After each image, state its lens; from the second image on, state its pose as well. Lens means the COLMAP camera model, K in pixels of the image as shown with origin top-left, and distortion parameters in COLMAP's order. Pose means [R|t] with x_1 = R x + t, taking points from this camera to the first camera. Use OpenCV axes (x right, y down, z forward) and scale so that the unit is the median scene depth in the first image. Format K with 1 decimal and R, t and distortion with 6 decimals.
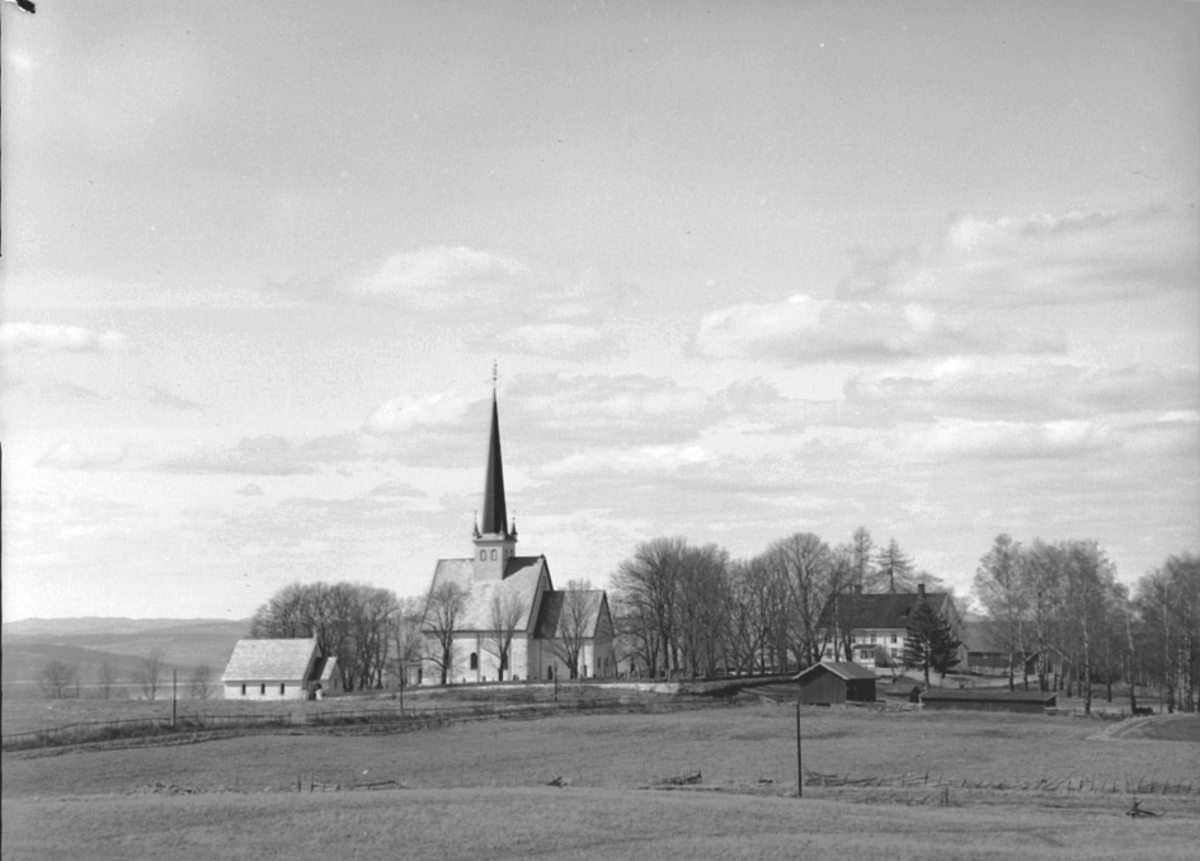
lens RADIAL K [[2306.6, 0, 600.0], [0, 2306.6, 430.5], [0, 0, 1]] dist [0.161372, 0.106380]
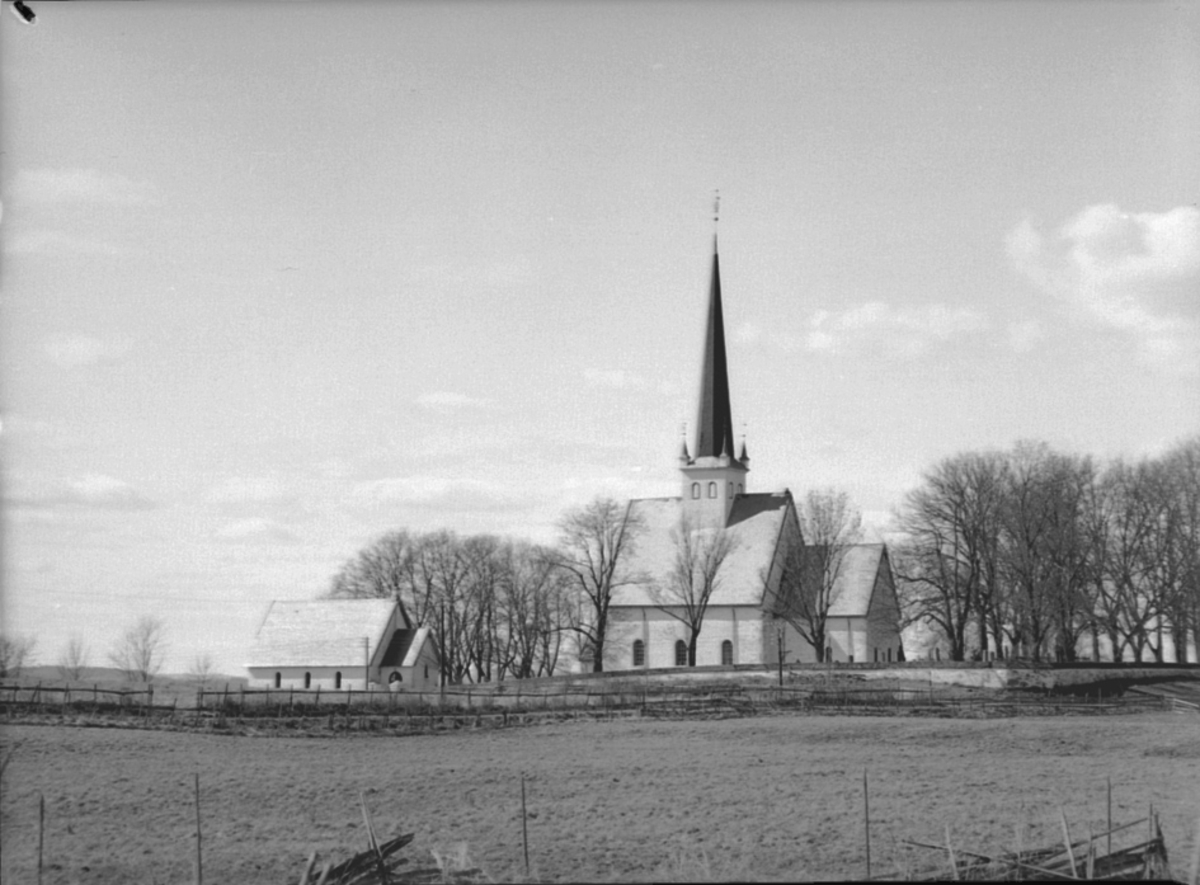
lens RADIAL K [[2588.4, 0, 599.7], [0, 2588.4, 510.4], [0, 0, 1]] dist [0.346334, 0.398099]
pose [[0.993127, -0.000278, -0.117042, 0.009569], [0.003297, 0.999667, 0.025602, 0.050607], [0.116996, -0.025812, 0.992797, 0.341172]]
